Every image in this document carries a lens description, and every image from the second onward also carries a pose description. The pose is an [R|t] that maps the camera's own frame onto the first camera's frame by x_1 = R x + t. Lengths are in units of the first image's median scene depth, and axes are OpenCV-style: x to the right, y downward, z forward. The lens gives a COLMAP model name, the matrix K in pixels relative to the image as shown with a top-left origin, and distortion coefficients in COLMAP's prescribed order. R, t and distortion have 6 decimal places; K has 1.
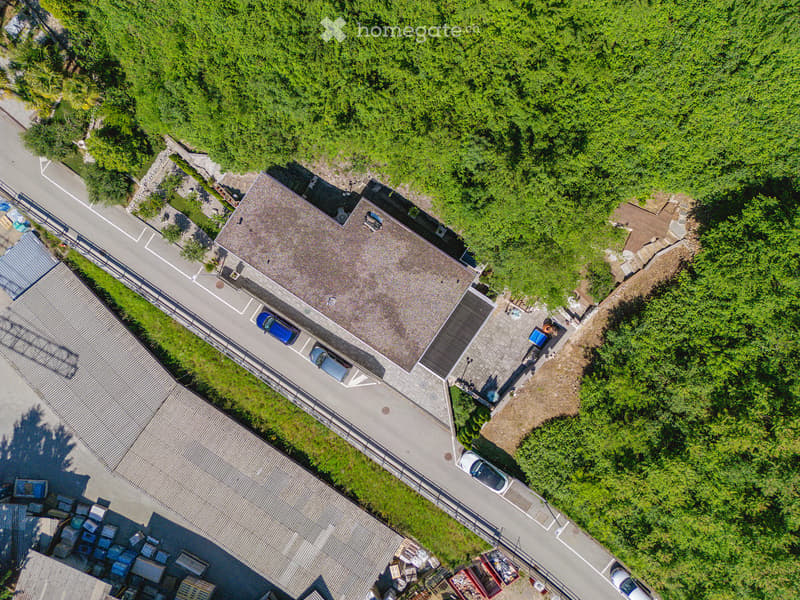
lens RADIAL K [[580.7, 0, 400.0], [0, 580.7, 300.0], [0, 0, 1]] dist [0.005032, 0.001099]
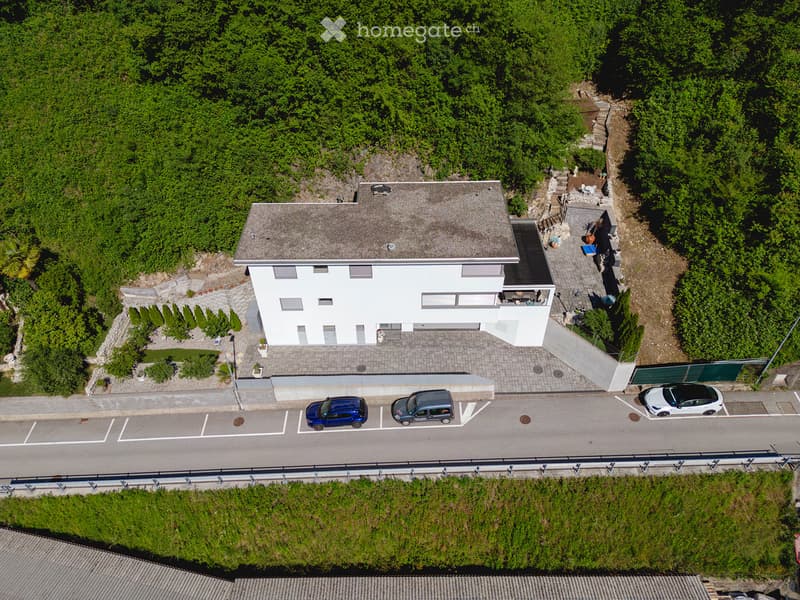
lens RADIAL K [[580.7, 0, 400.0], [0, 580.7, 300.0], [0, 0, 1]] dist [0.005032, 0.001099]
pose [[0.824499, -0.368082, 0.429787, -0.412513], [0.565863, 0.535272, -0.627123, 0.479766], [0.000779, 0.760263, 0.649615, 0.420723]]
